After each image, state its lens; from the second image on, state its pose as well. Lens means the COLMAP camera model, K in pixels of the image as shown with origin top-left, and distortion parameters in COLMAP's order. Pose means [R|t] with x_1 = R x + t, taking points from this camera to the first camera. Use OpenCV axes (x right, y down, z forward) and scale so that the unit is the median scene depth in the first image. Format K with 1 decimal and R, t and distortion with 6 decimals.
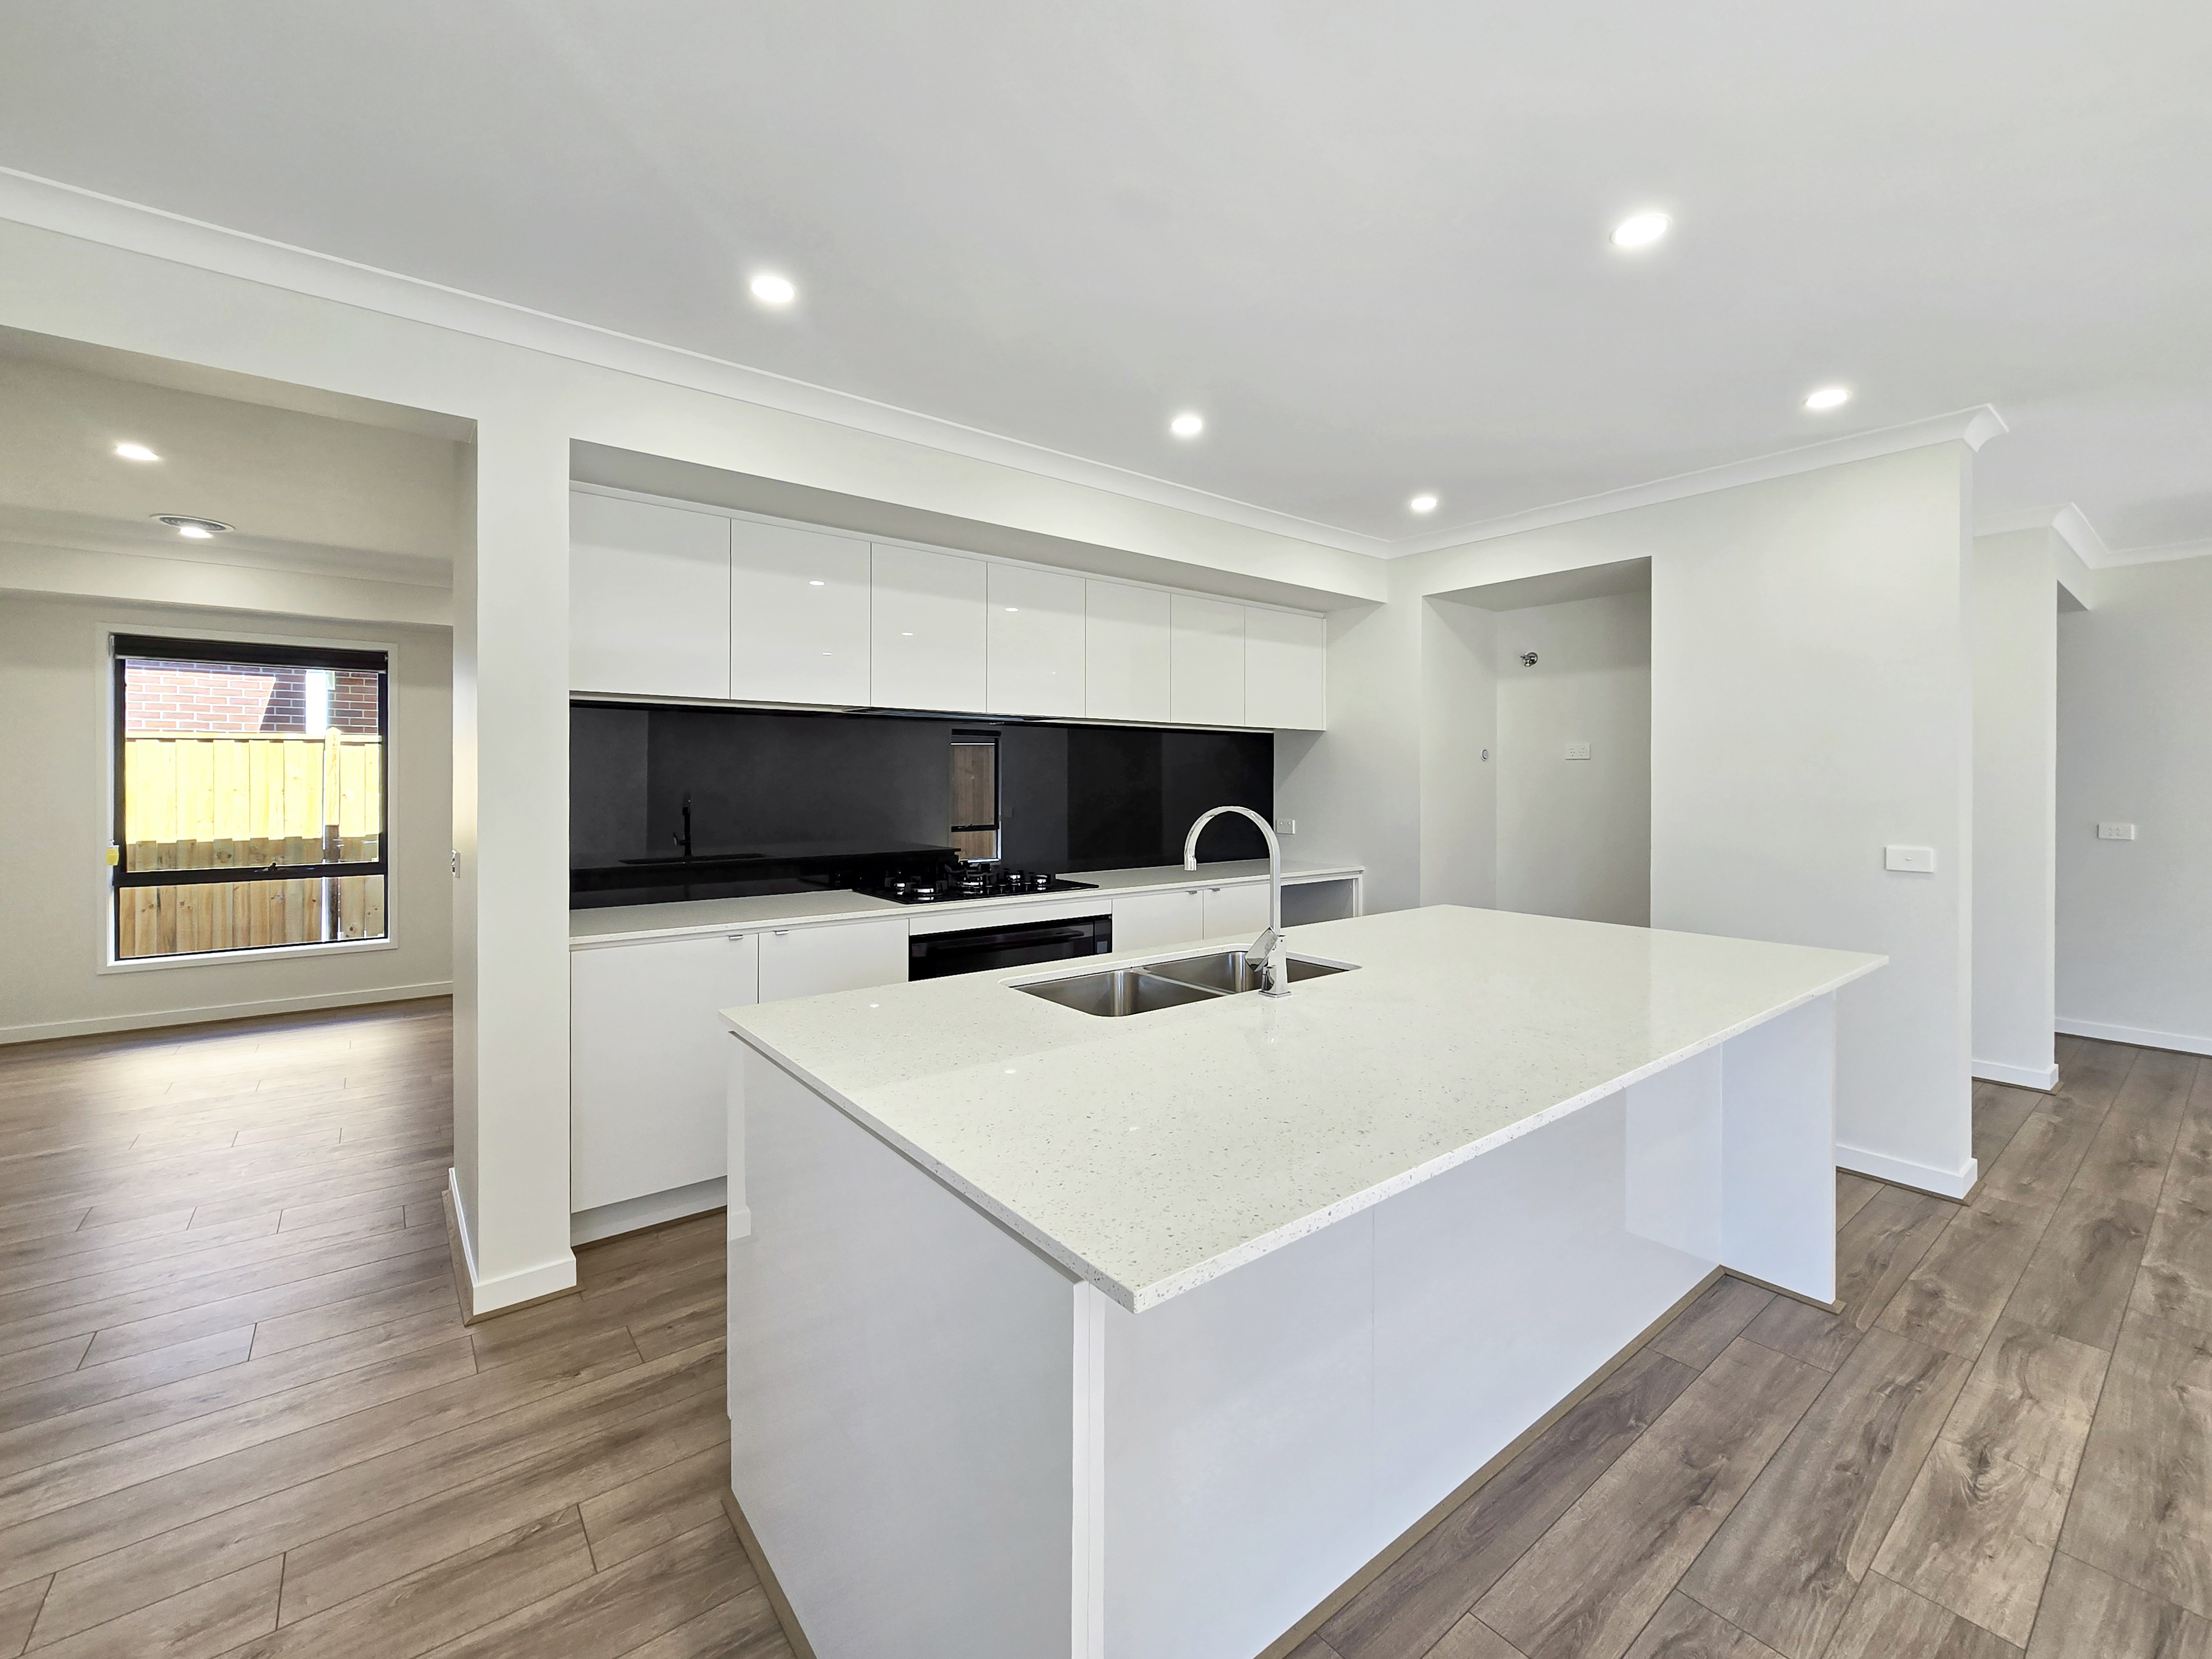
lens RADIAL K [[926.4, 0, 1099.4], [0, 926.4, 784.8], [0, 0, 1]] dist [-0.001191, 0.000807]
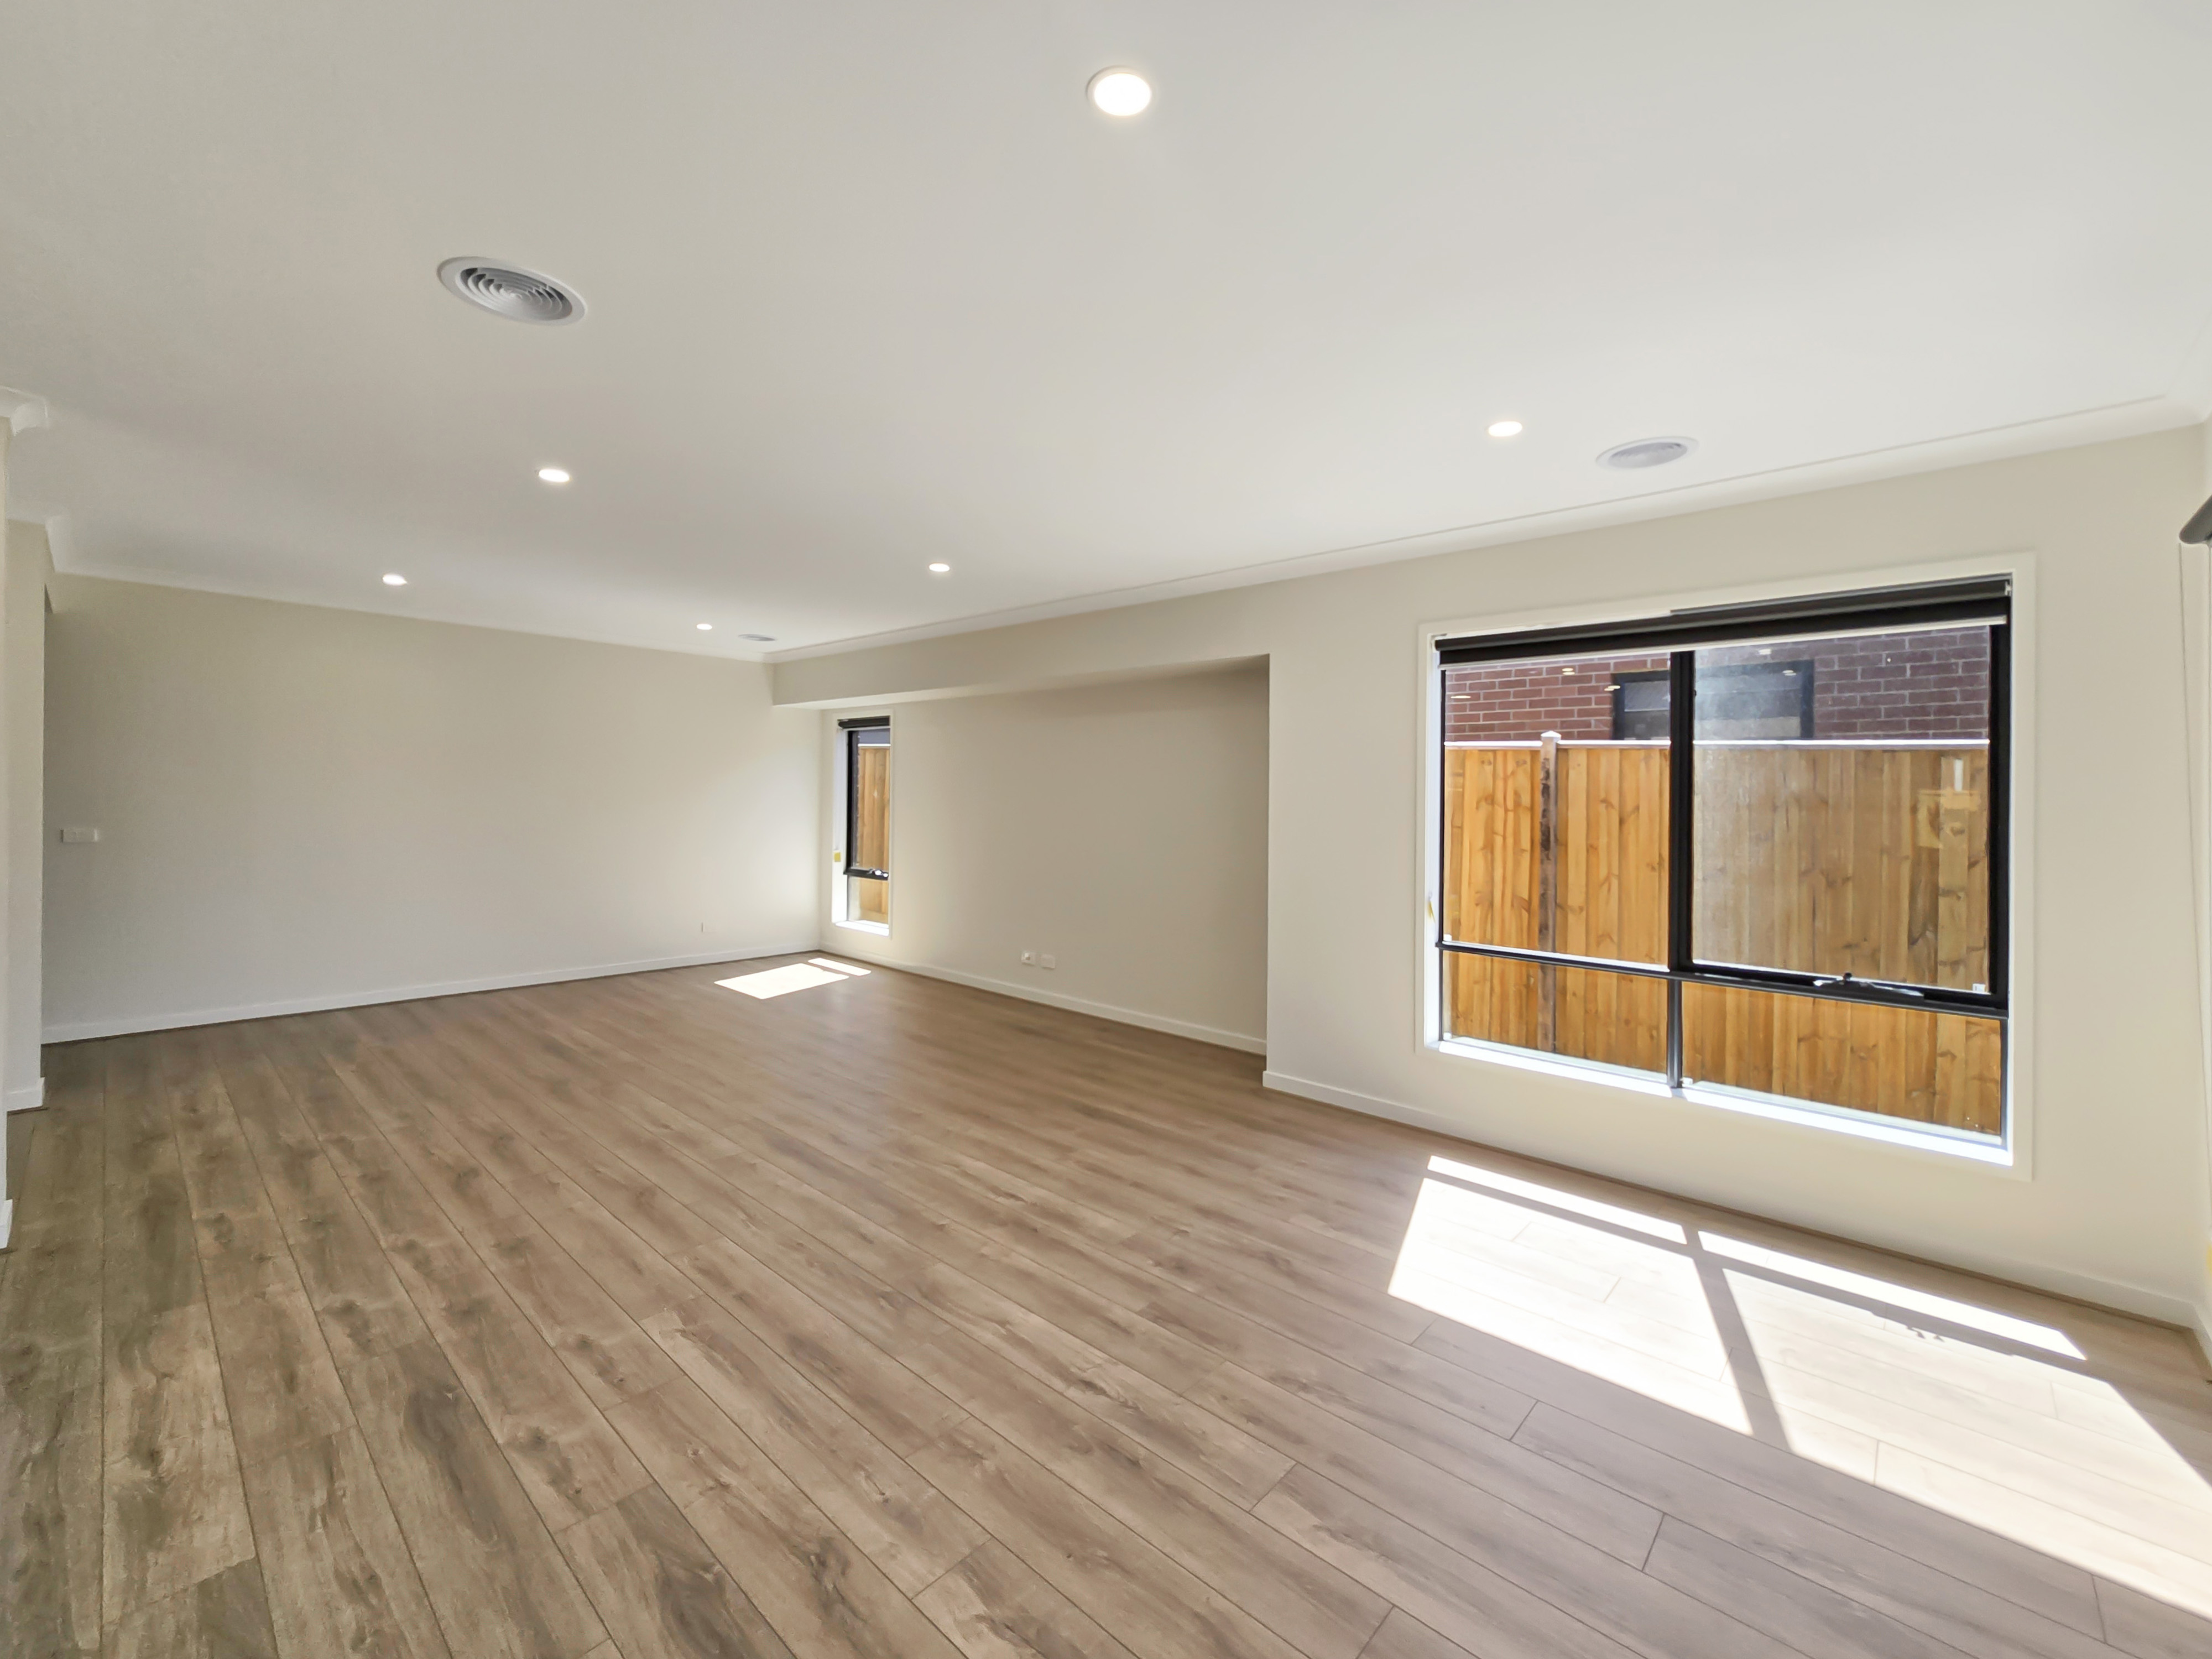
lens RADIAL K [[926.4, 0, 1099.4], [0, 926.4, 784.8], [0, 0, 1]] dist [-0.001191, 0.000807]
pose [[-0.157257, 0.006100, 0.987539, -0.126674], [-0.011977, 0.999896, -0.008084, -0.016048], [-0.987485, -0.013099, -0.157167, 0.058578]]
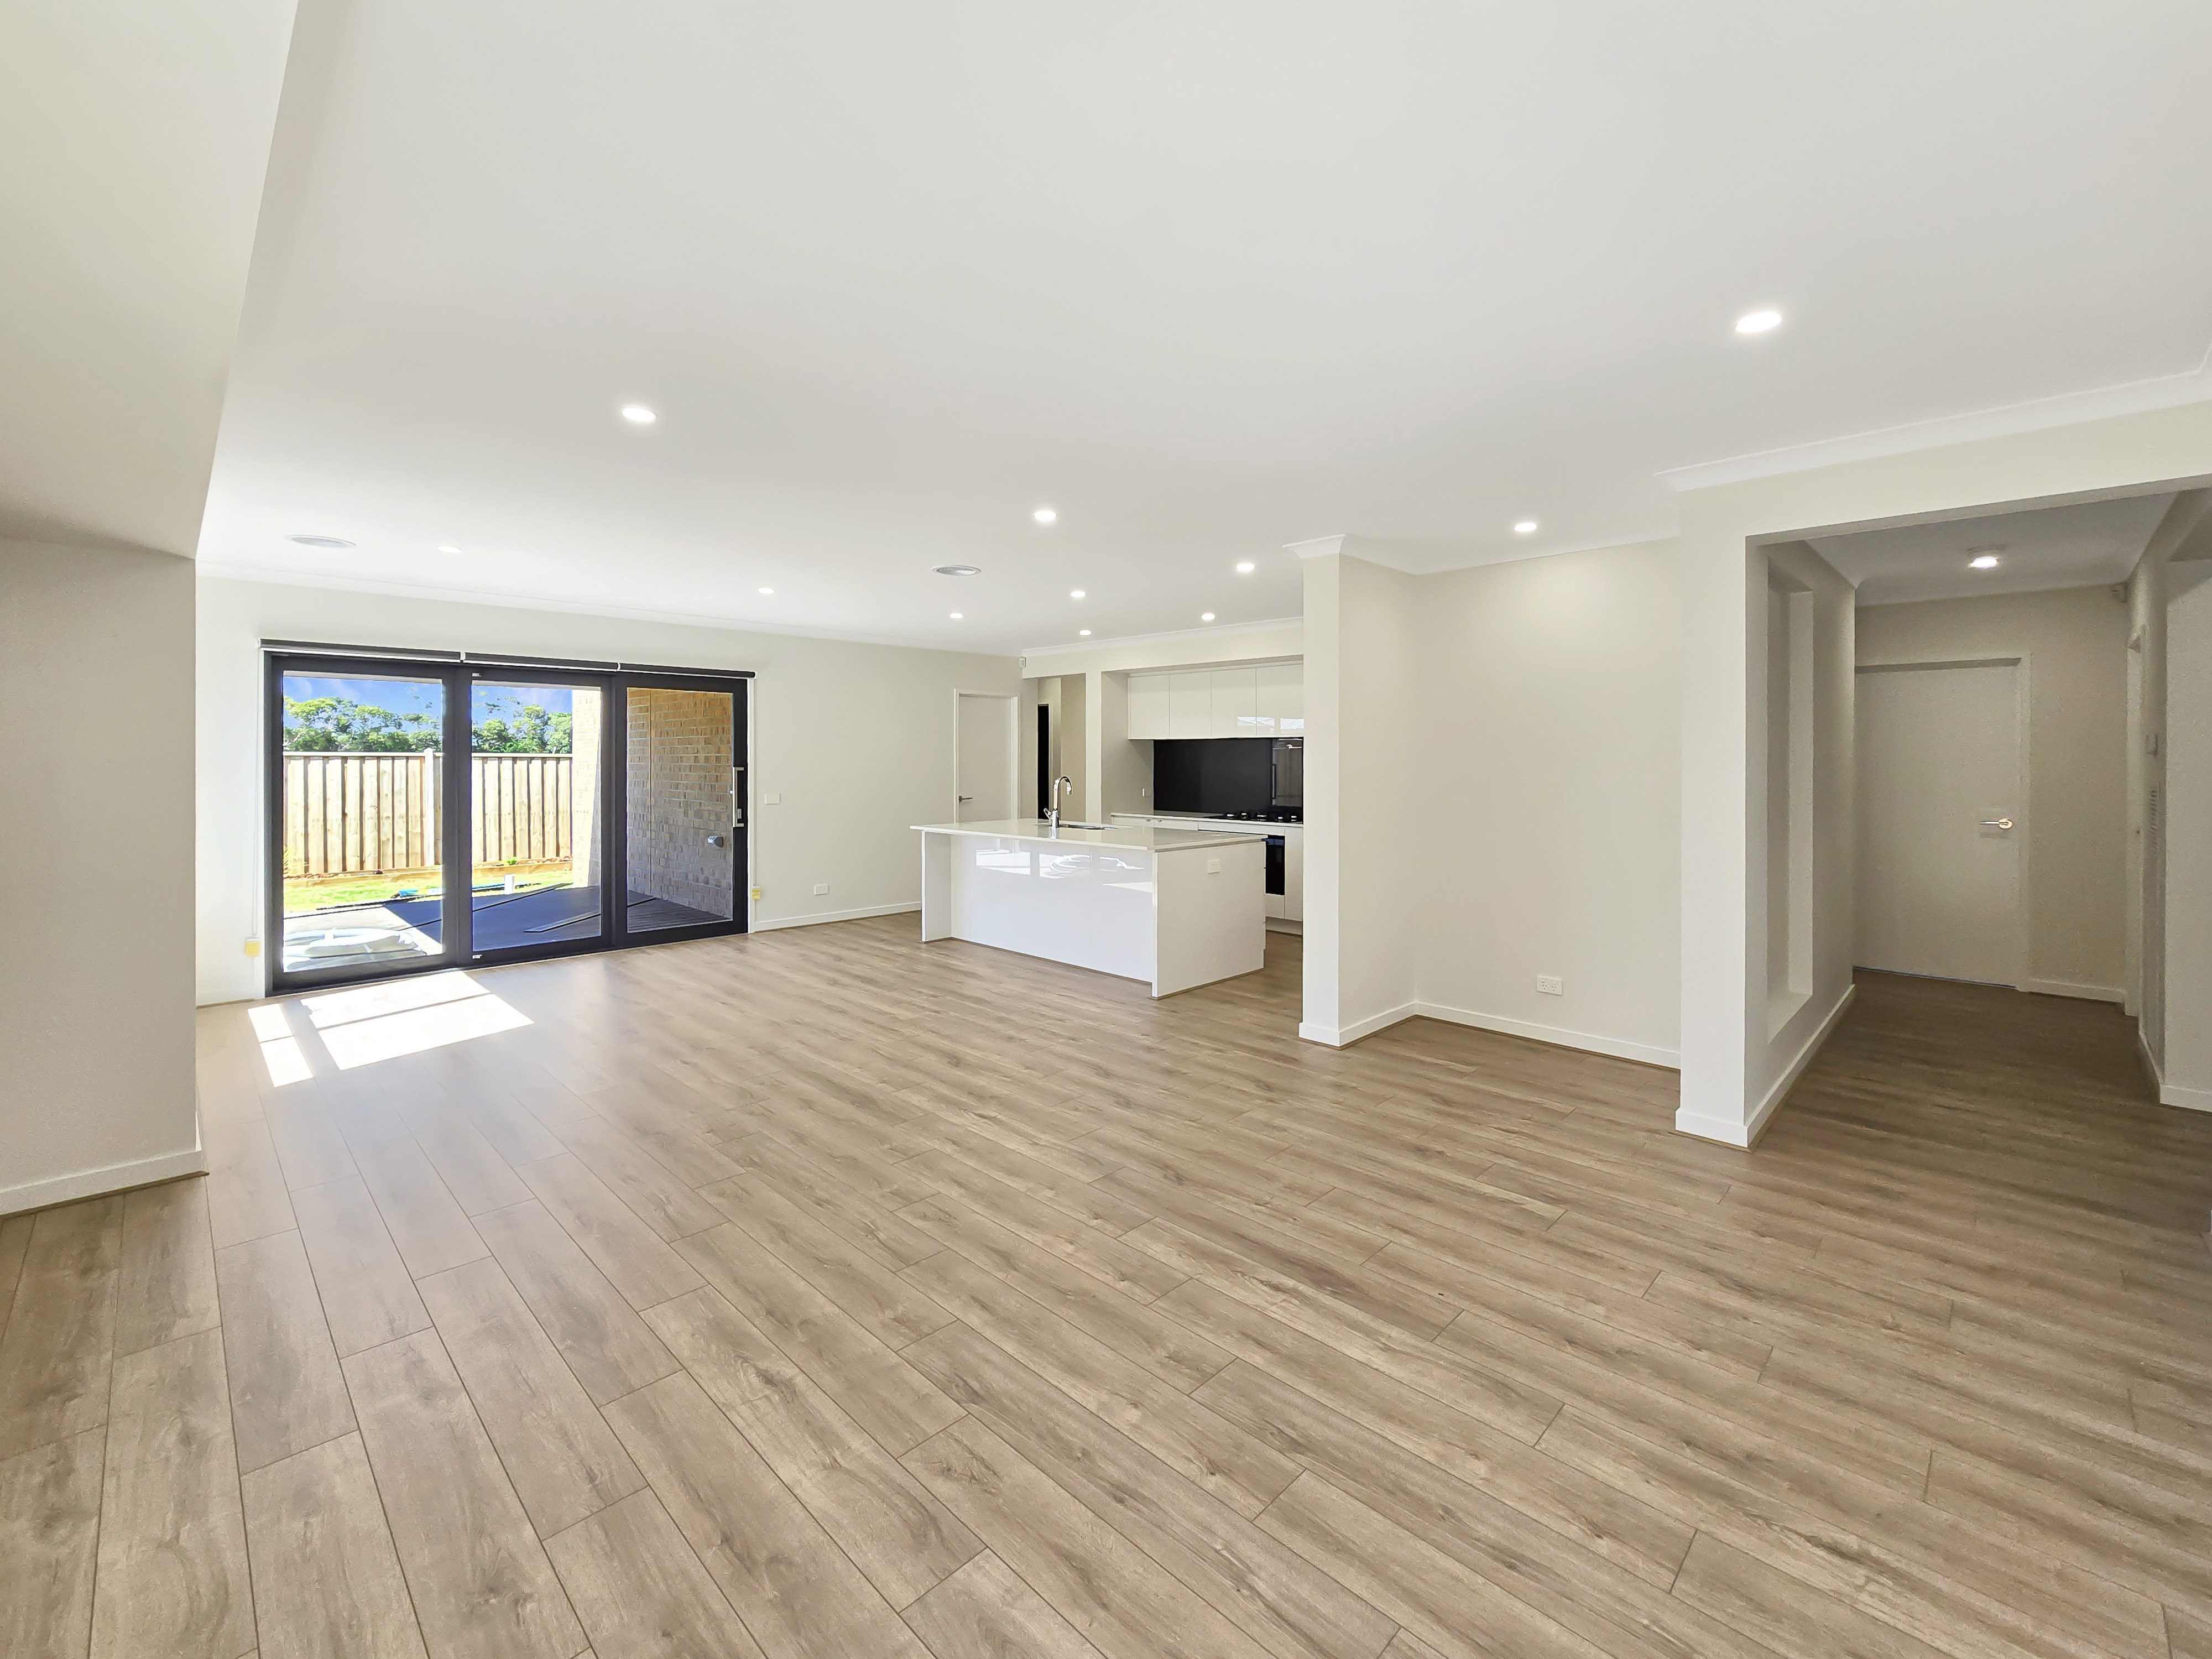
lens RADIAL K [[926.4, 0, 1099.4], [0, 926.4, 784.8], [0, 0, 1]] dist [-0.001191, 0.000807]
pose [[0.125338, 0.022252, -0.991865, 1.981682], [-0.007099, 0.999743, 0.021532, -0.014245], [0.992089, 0.004342, 0.125464, 0.370174]]
